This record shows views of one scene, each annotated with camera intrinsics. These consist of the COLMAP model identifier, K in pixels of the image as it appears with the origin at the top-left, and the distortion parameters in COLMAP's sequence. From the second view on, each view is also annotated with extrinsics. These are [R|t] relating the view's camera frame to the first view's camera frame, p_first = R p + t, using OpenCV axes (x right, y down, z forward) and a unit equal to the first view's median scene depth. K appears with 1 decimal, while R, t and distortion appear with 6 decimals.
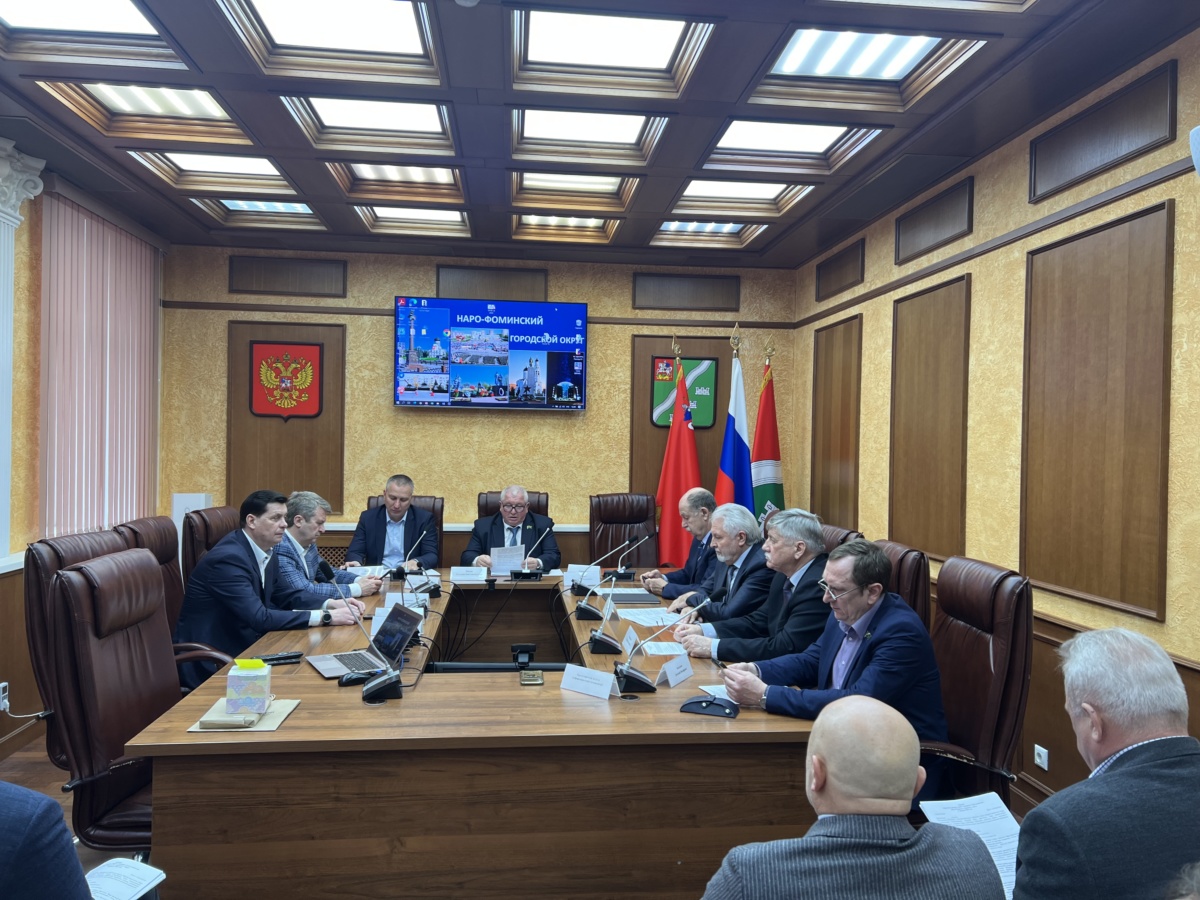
lens RADIAL K [[902.2, 0, 605.1], [0, 902.2, 456.6], [0, 0, 1]] dist [0.095795, -0.168341]
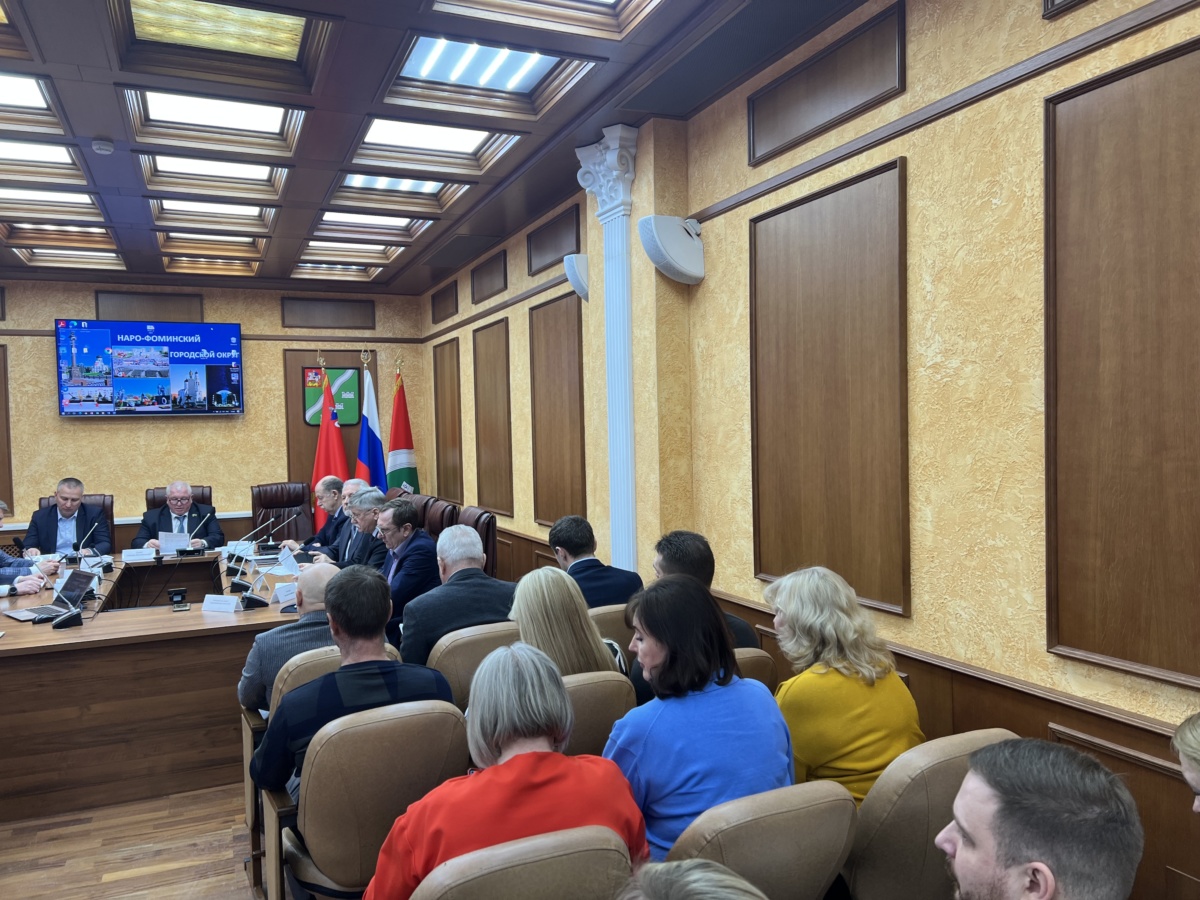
lens RADIAL K [[903.3, 0, 585.7], [0, 903.3, 459.0], [0, 0, 1]] dist [0.077850, -0.081938]
pose [[0.955885, -0.050079, 0.289440, 0.058285], [0.044886, 0.998690, 0.024555, -0.002019], [-0.290291, -0.010480, 0.956881, -0.278598]]
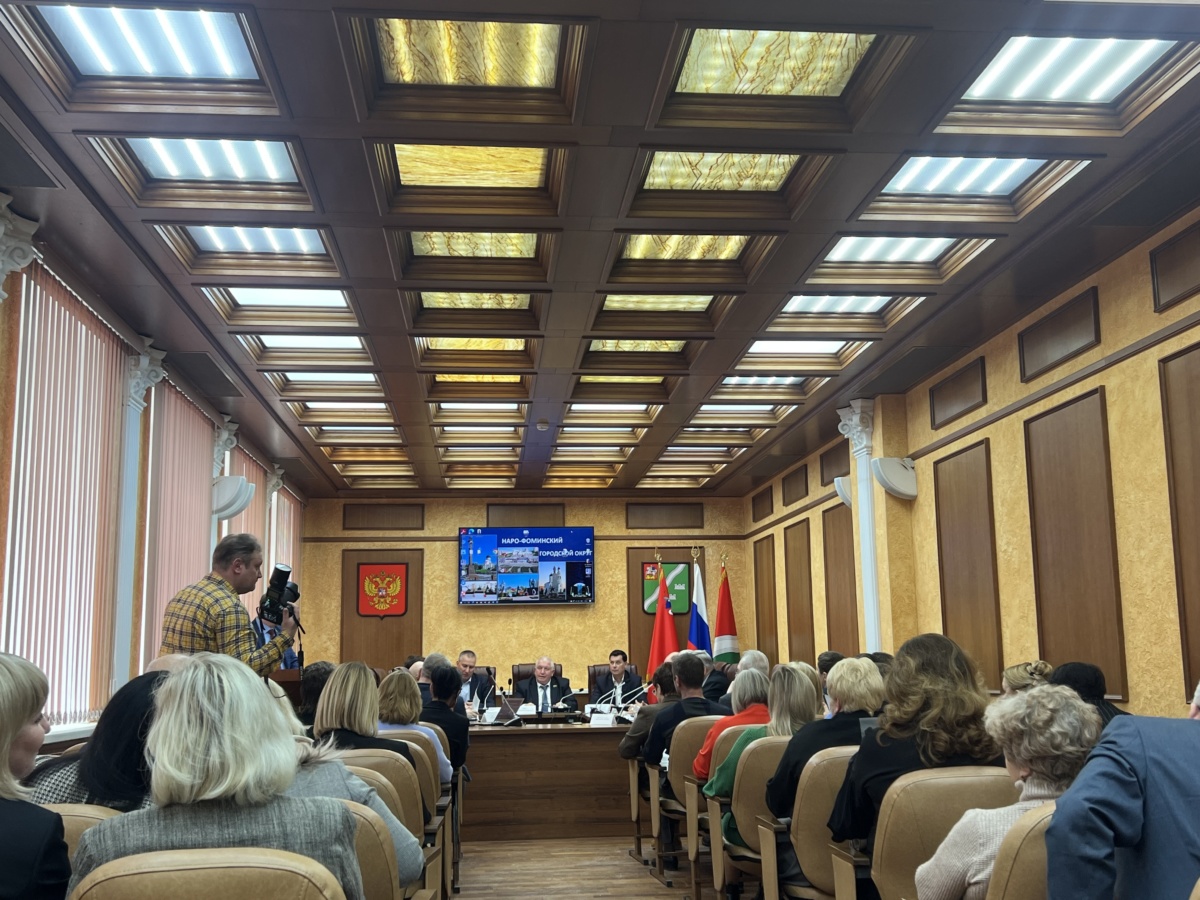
lens RADIAL K [[1257.9, 0, 601.5], [0, 1257.9, 455.2], [0, 0, 1]] dist [0.135189, -0.008211]
pose [[0.999389, -0.034202, -0.007196, 0.010471], [0.032397, 0.983774, -0.176462, 0.067716], [0.013115, 0.176121, 0.984281, -0.959728]]
